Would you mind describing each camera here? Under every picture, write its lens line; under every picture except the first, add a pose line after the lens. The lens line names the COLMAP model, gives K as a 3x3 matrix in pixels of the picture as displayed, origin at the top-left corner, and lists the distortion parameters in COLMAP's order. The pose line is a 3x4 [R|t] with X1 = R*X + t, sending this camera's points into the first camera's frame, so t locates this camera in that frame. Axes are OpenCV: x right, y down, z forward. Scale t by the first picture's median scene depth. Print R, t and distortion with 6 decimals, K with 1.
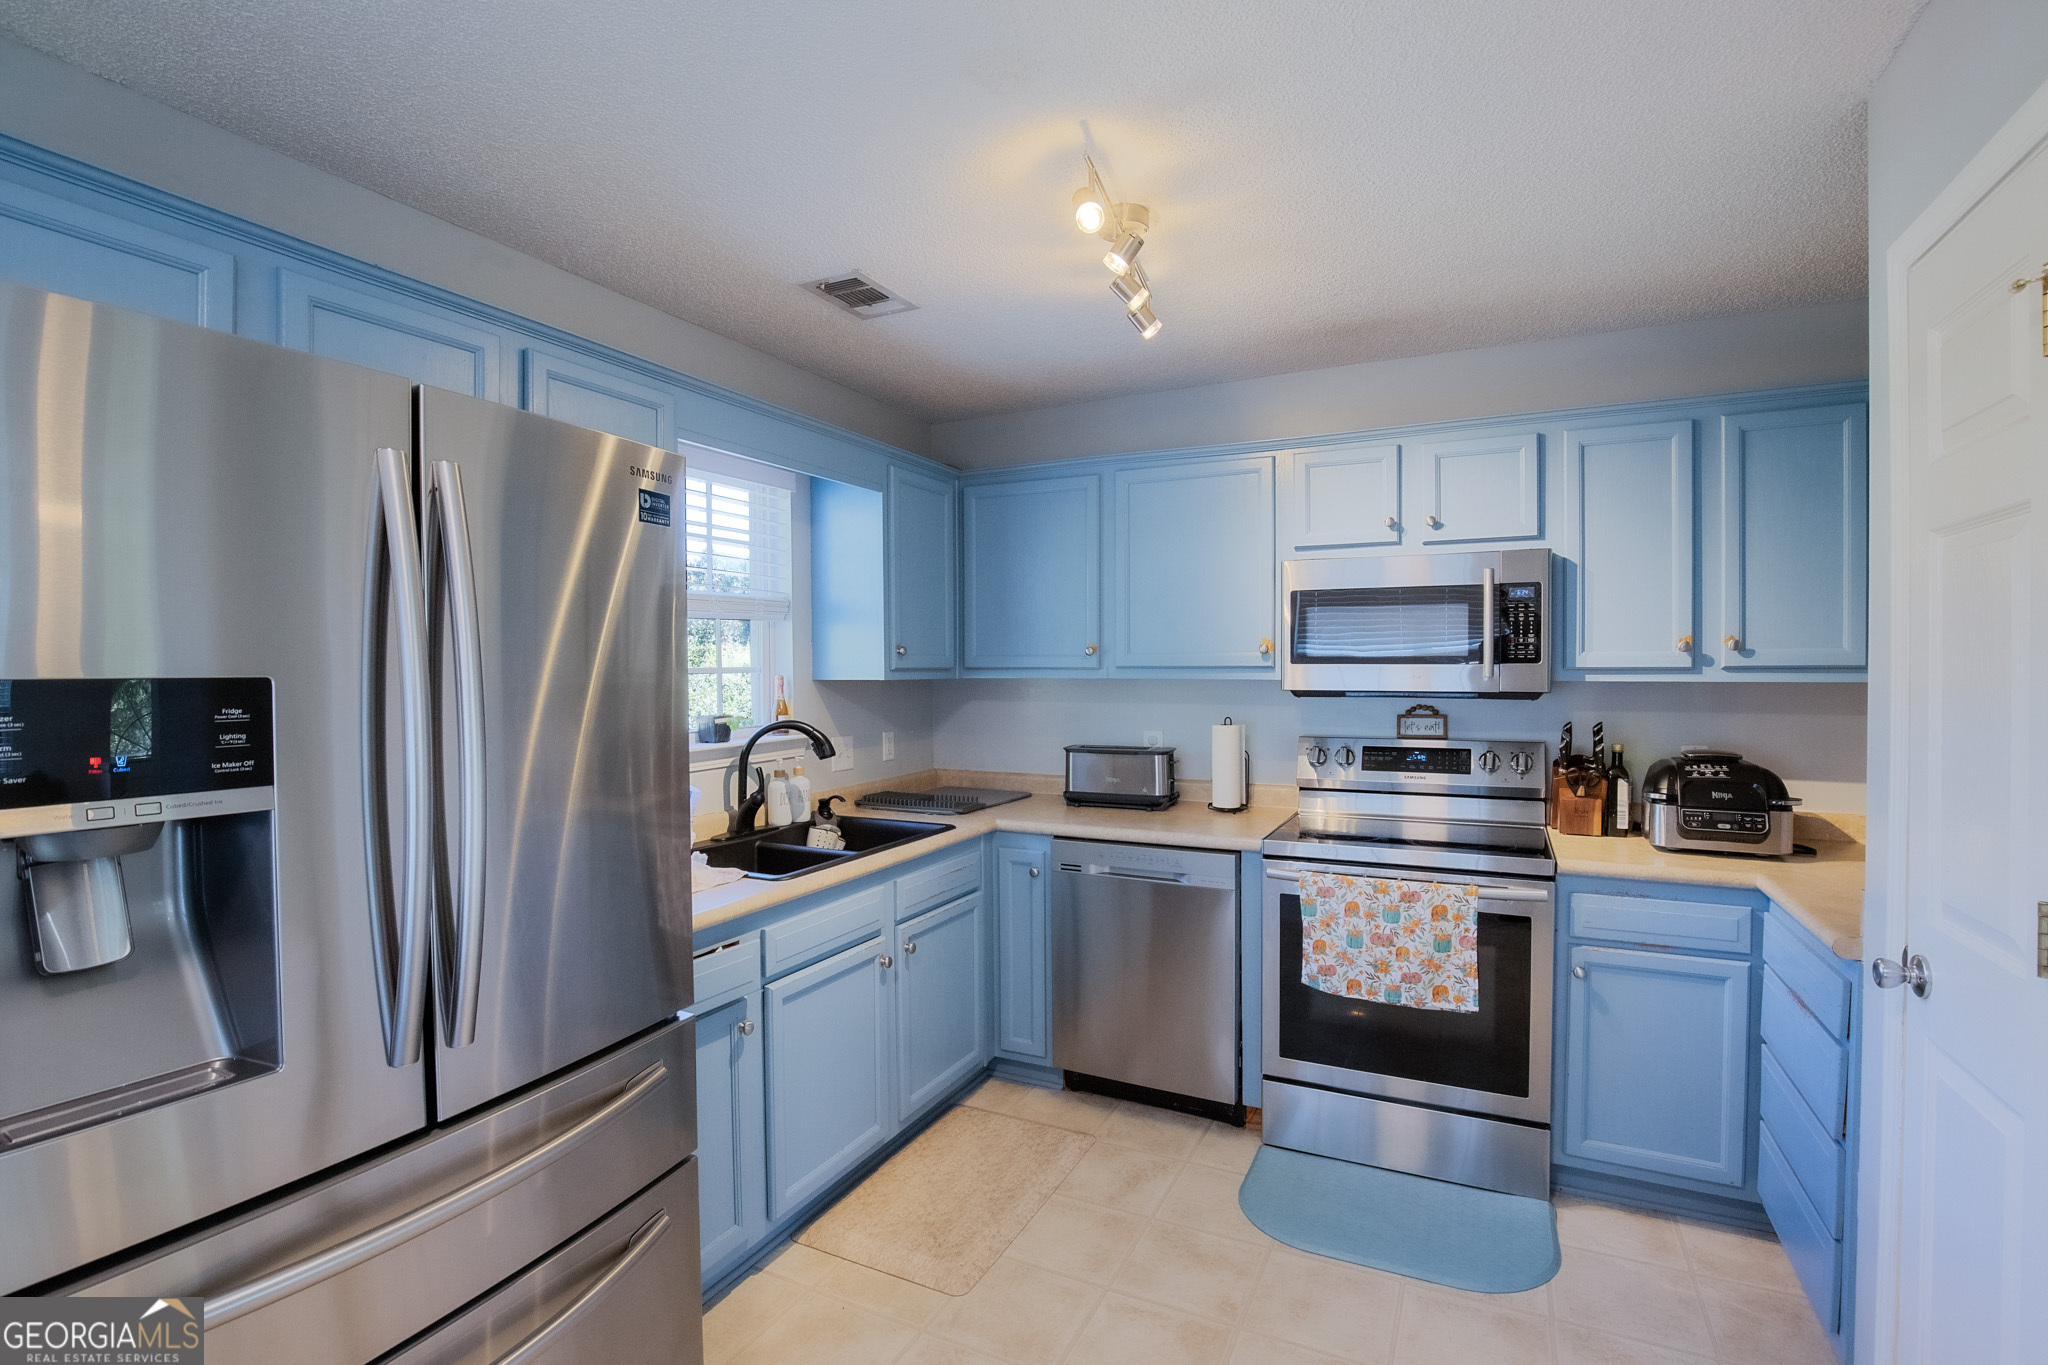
lens RADIAL K [[960.6, 0, 1024.0], [0, 960.6, 682.5], [0, 0, 1]] dist [-0.029684, 0.000076]
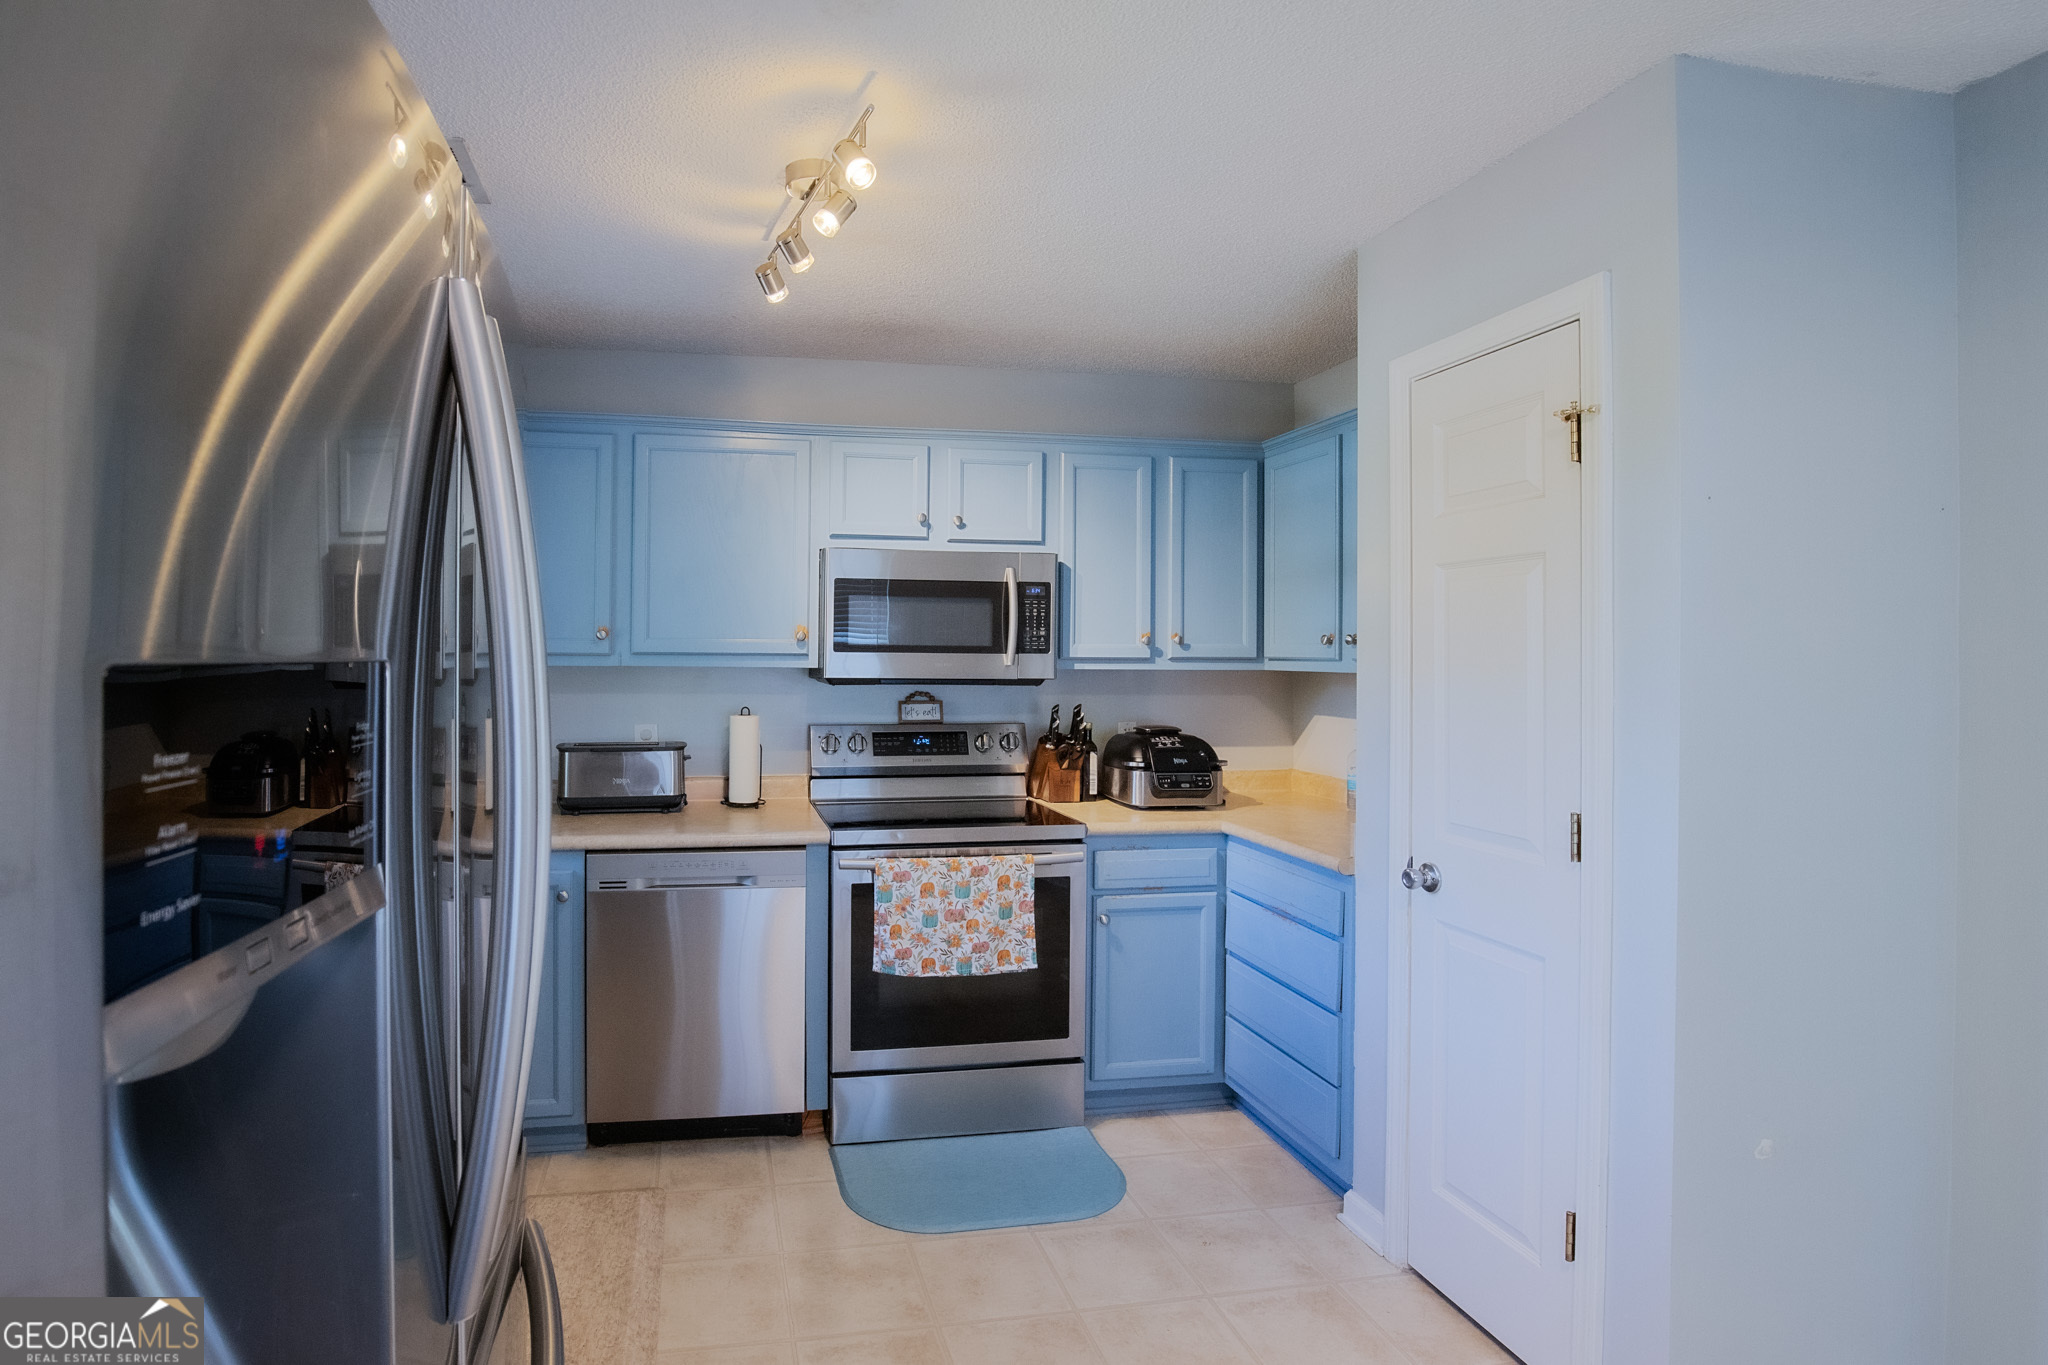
lens RADIAL K [[986.6, 0, 1004.0], [0, 986.6, 646.7], [0, 0, 1]] dist [-0.027596, -0.000203]
pose [[0.806387, 0.014366, 0.591214, -0.216926], [0.000224, 0.999697, -0.024597, 0.000777], [-0.591388, 0.019967, 0.806140, 0.086330]]
